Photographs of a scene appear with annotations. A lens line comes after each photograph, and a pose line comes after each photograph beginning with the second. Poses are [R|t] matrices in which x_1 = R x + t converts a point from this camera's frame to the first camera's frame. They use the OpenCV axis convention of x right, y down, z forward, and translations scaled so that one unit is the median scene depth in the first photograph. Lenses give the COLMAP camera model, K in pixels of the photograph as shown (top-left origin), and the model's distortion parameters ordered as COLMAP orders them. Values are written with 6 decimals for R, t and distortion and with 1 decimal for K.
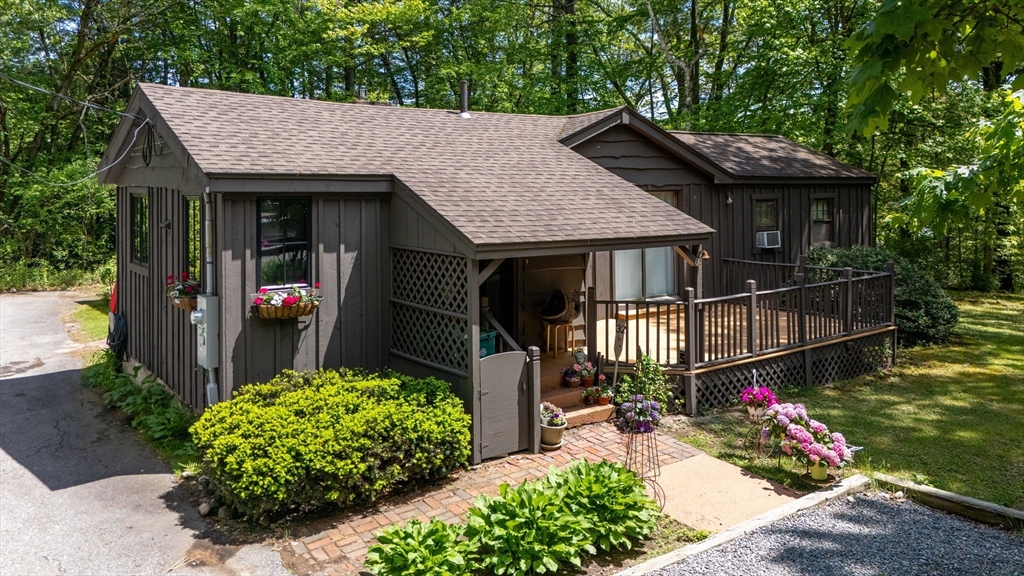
lens RADIAL K [[802.0, 0, 513.7], [0, 802.0, 190.4], [0, 0, 1]] dist [0.032937, 0.000107]
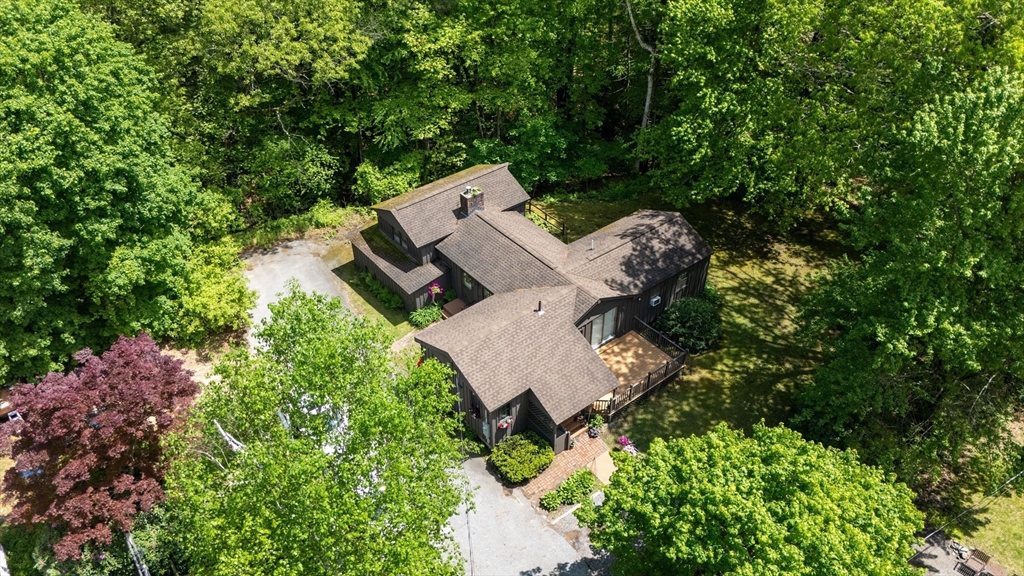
lens RADIAL K [[772.4, 0, 509.1], [0, 772.4, 290.6], [0, 0, 1]] dist [0.114858, -0.002090]
pose [[0.999686, -0.018528, 0.016899, -0.323922], [0.003952, 0.781855, 0.623447, -2.759822], [-0.024764, -0.623184, 0.781683, -1.571549]]
